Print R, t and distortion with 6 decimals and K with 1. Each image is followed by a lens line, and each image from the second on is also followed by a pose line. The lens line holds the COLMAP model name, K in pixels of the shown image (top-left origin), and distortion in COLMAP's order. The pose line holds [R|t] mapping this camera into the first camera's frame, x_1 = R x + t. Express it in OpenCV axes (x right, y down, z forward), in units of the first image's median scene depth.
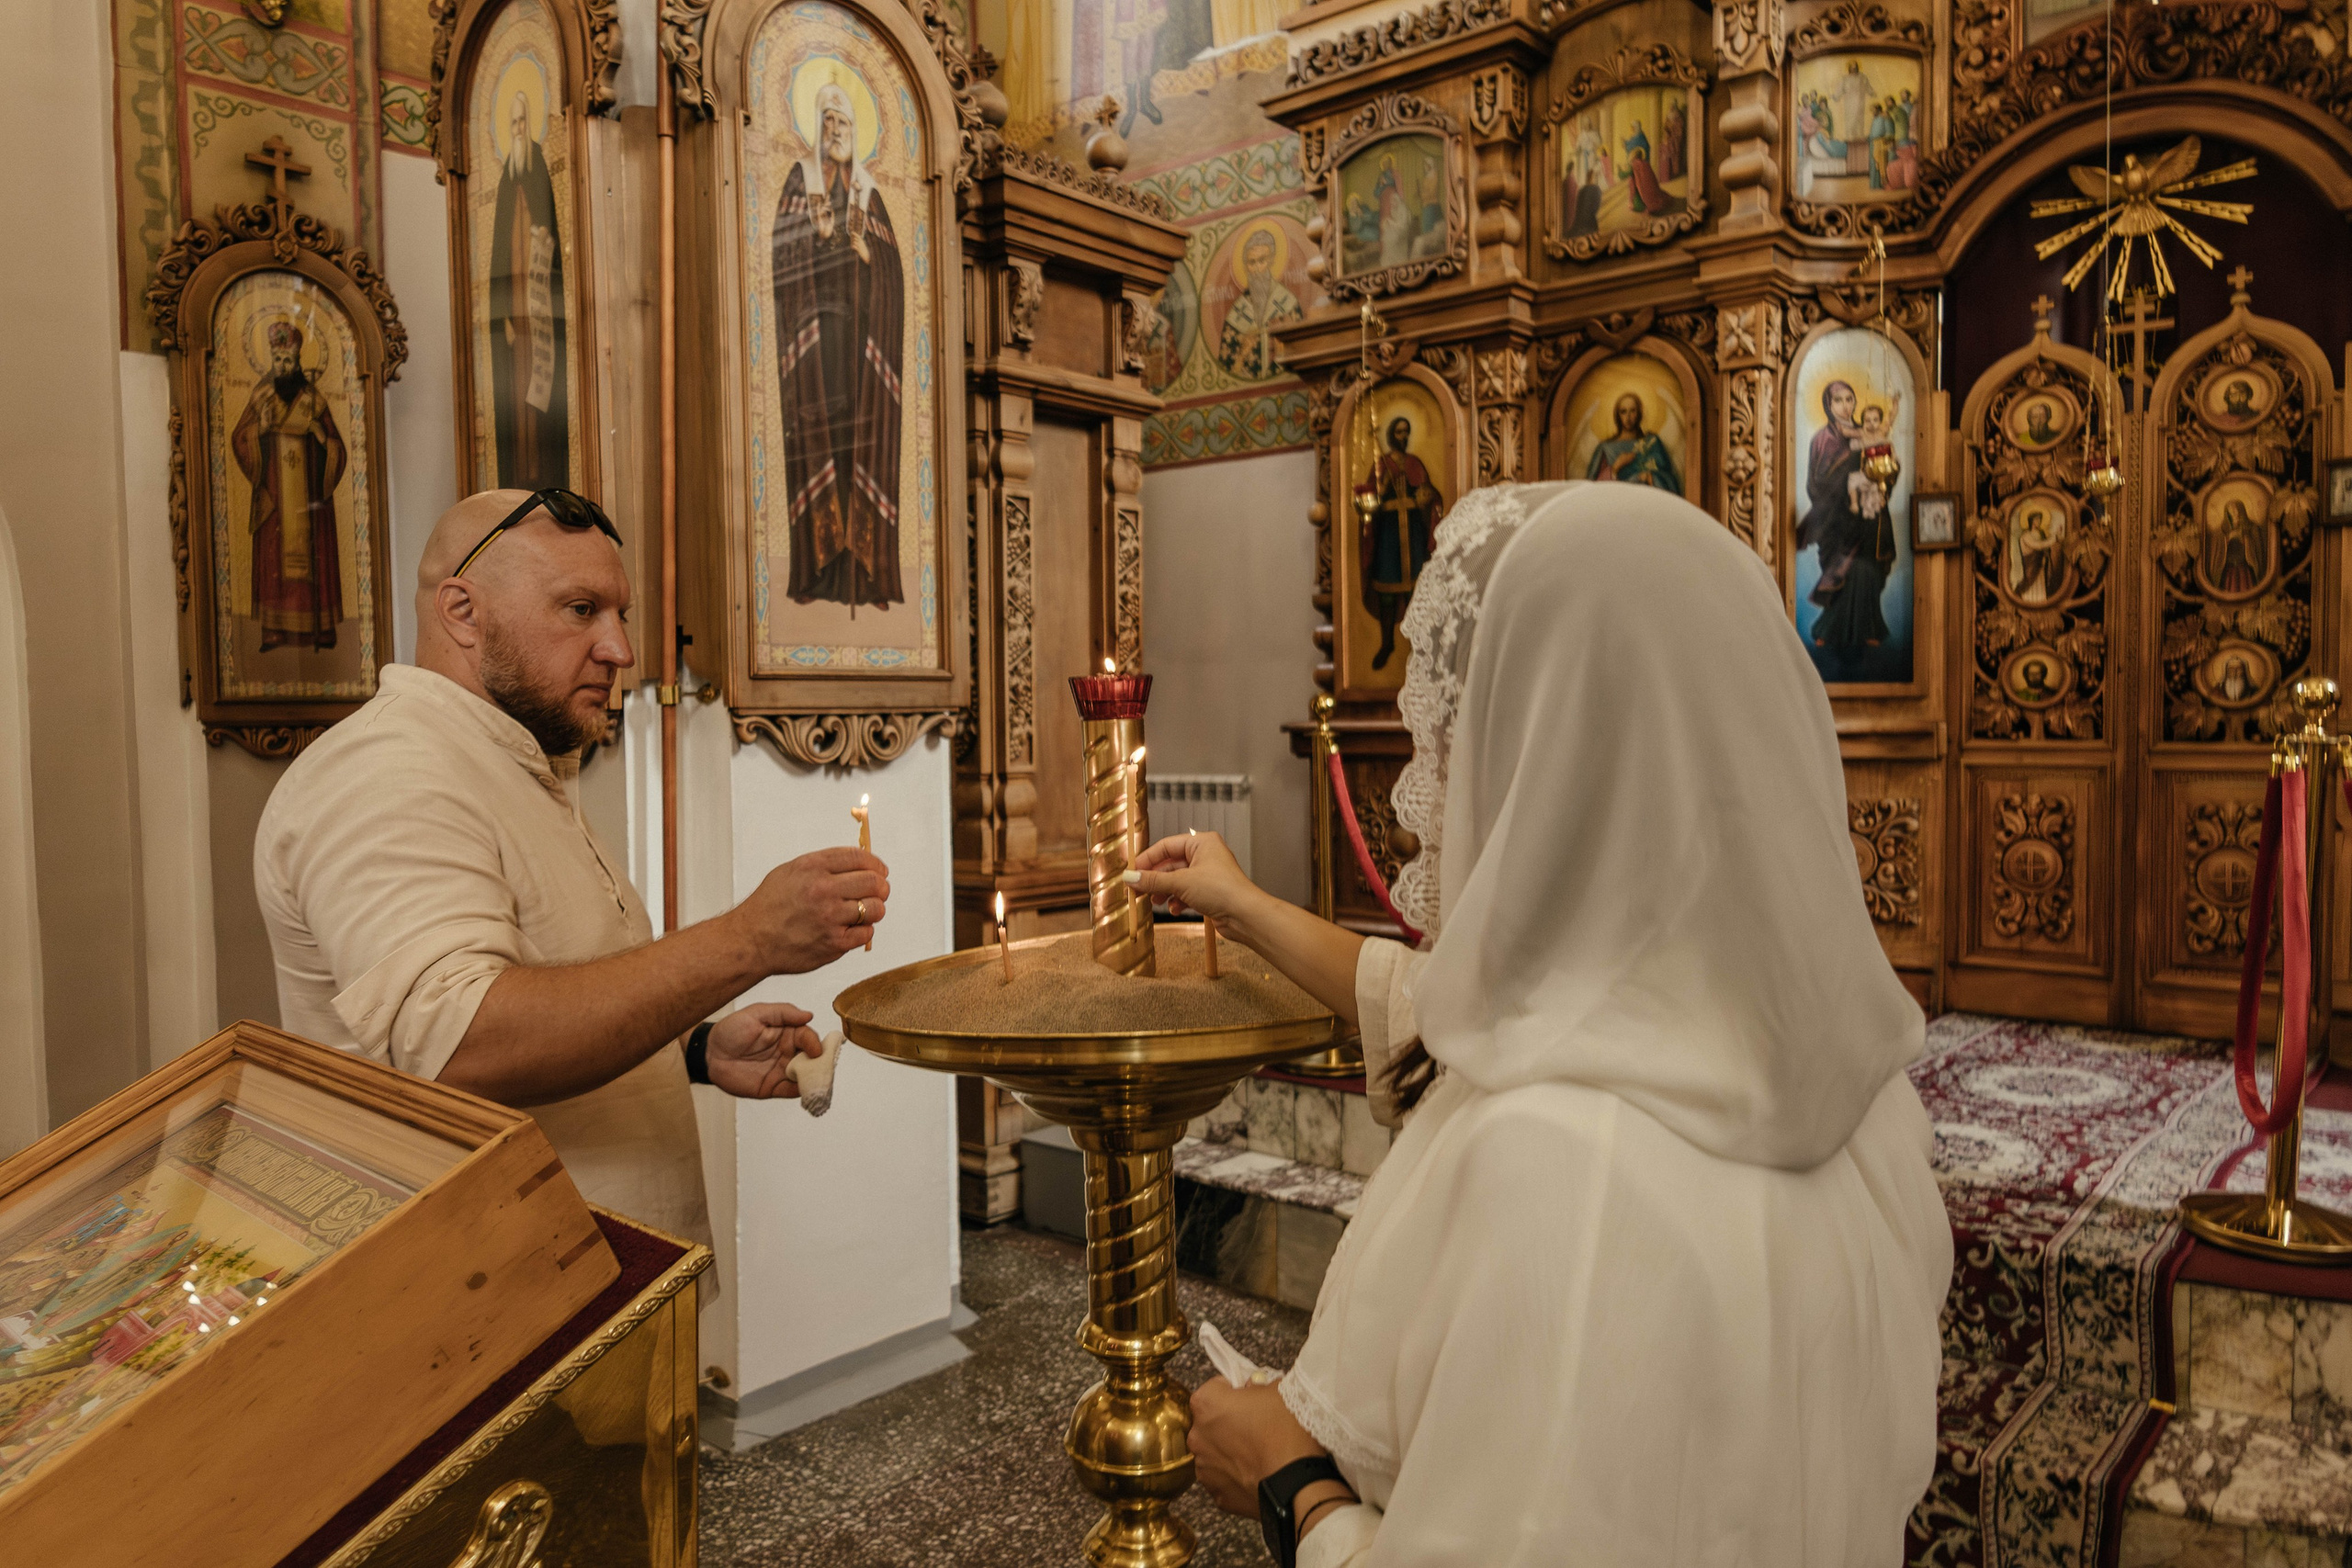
lens RADIAL K [[1582.4, 0, 1176.0], [0, 1582.4, 784.0], [0, 0, 1]] dist [-0.012524, -0.027848]
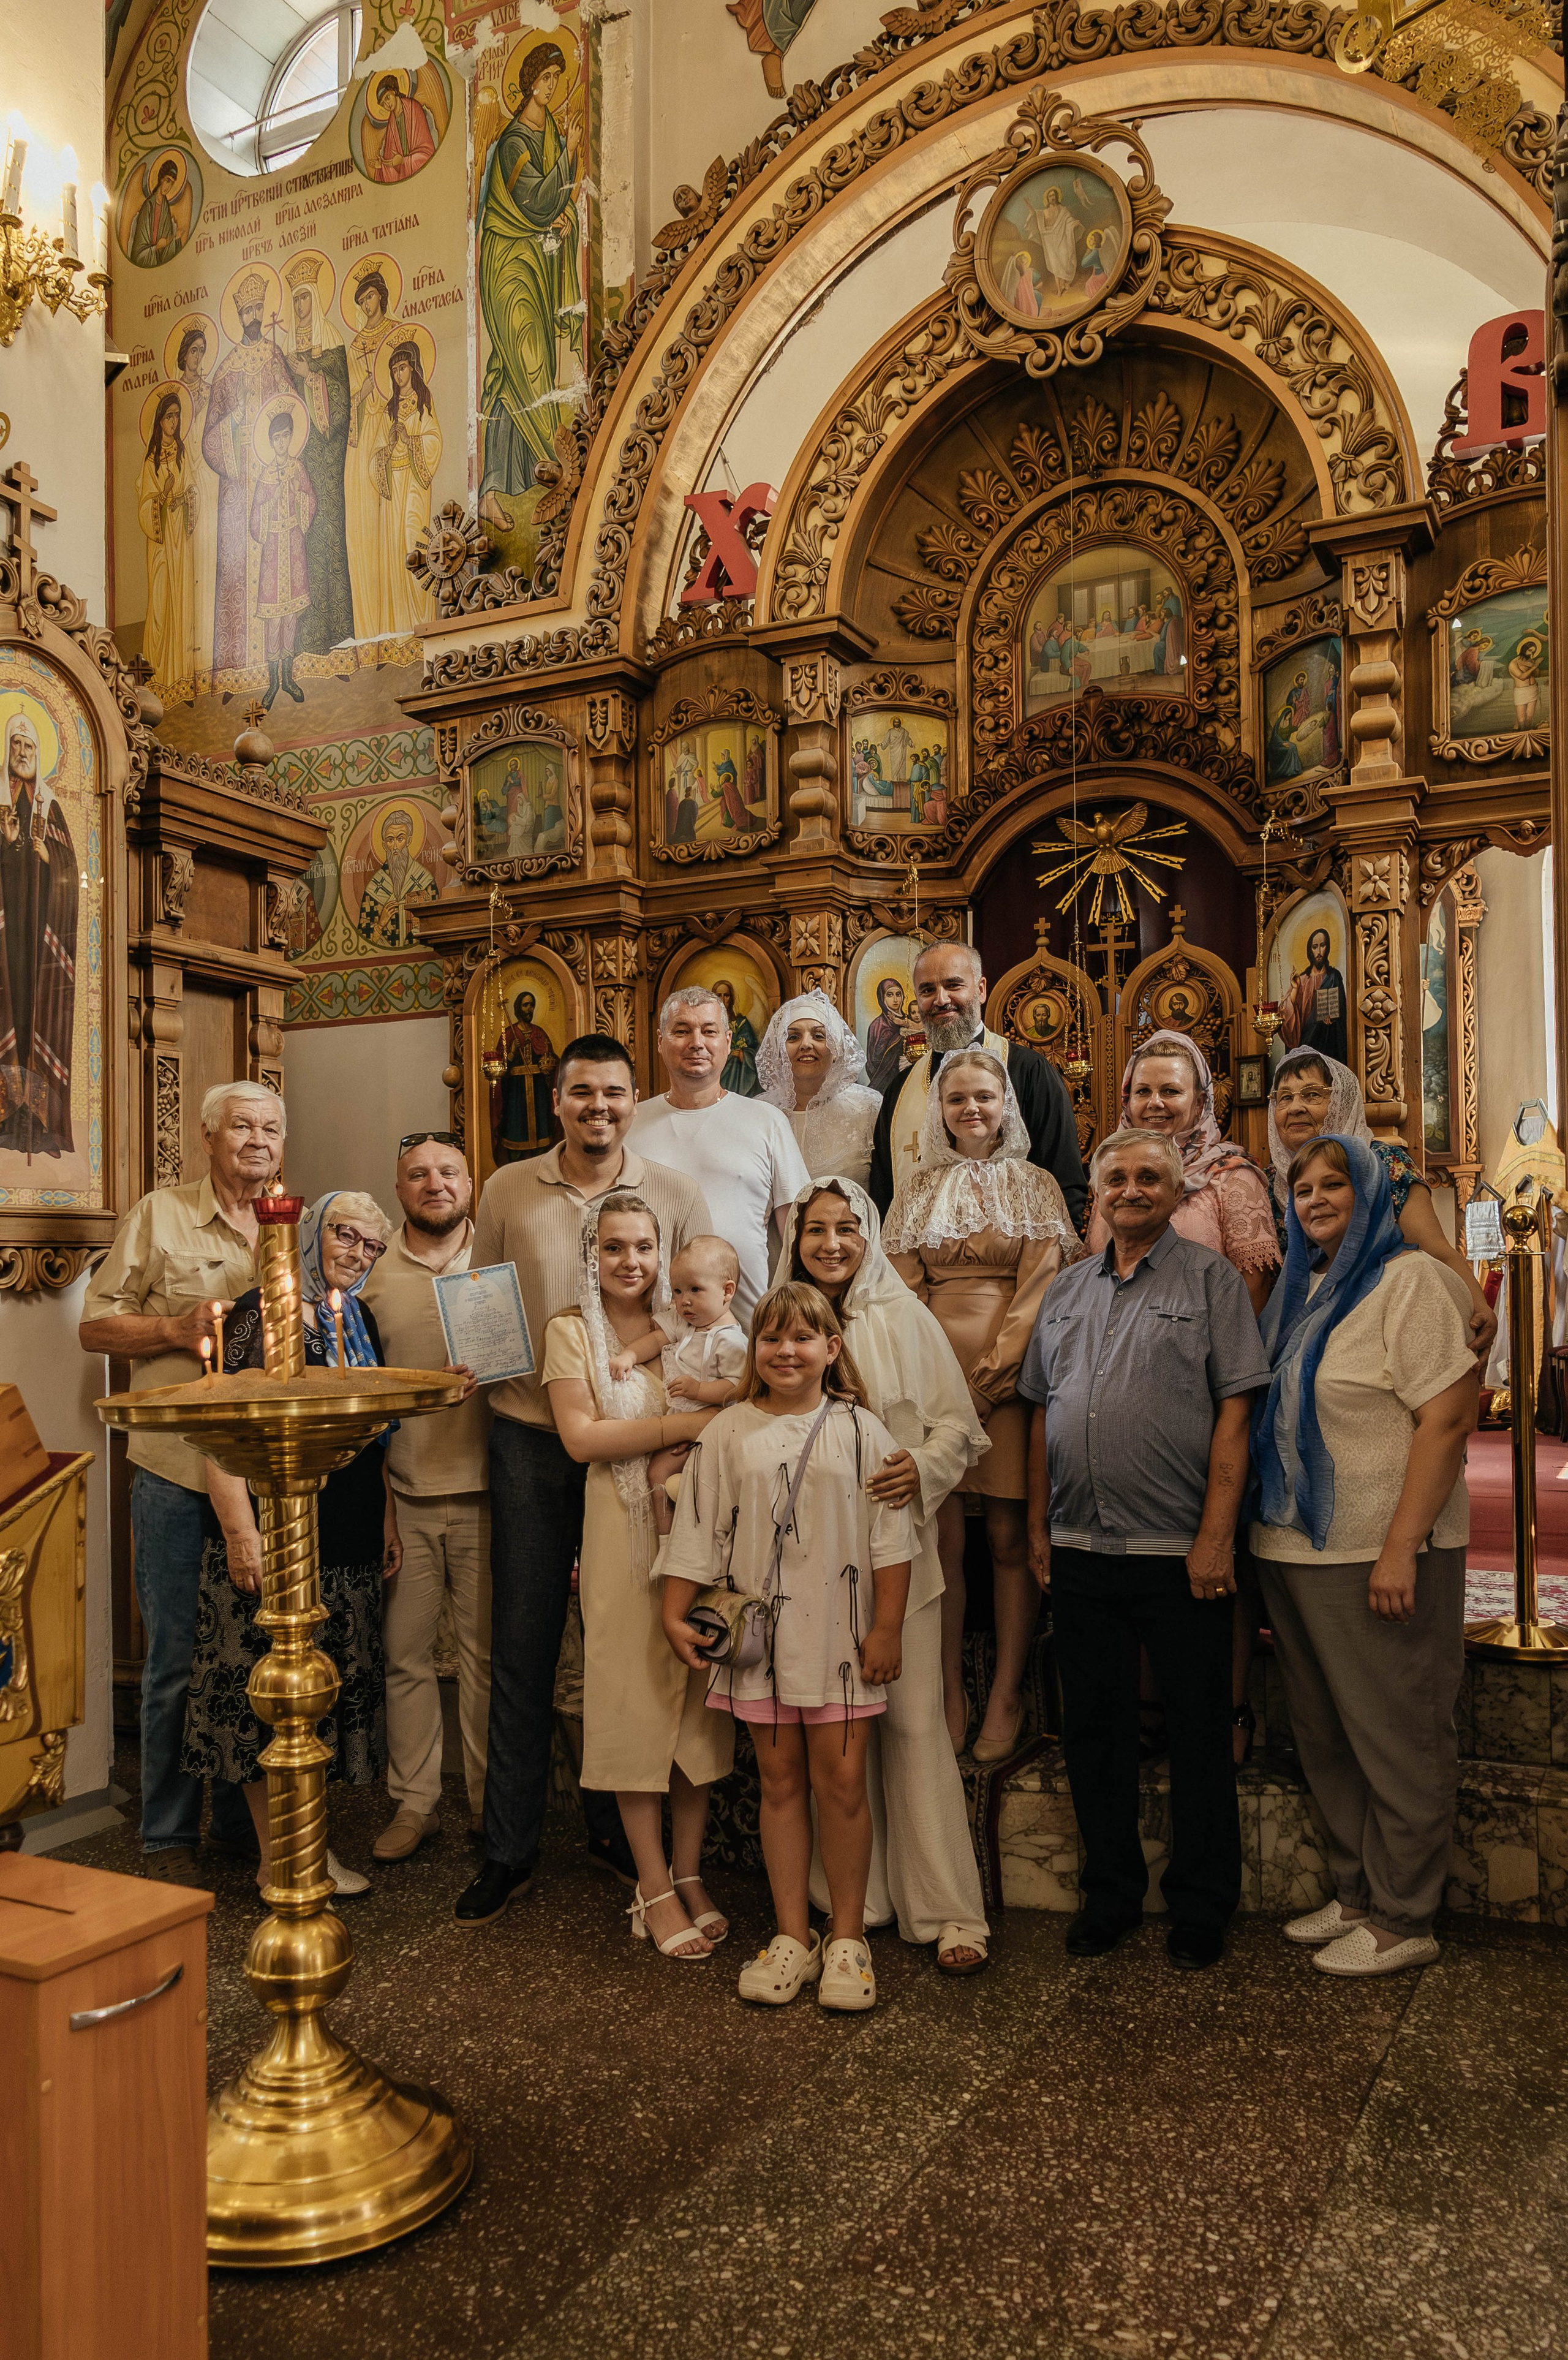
lens RADIAL K [[1587.7, 0, 736.4], [0, 1587.7, 1229.4], [0, 0, 1]] dist [-0.012524, -0.027848]
pose [[0.966287, 0.002581, 0.257456, -0.001099], [0.015539, 0.997542, -0.068324, 0.014784], [-0.256999, 0.070021, 0.963872, -0.122332]]
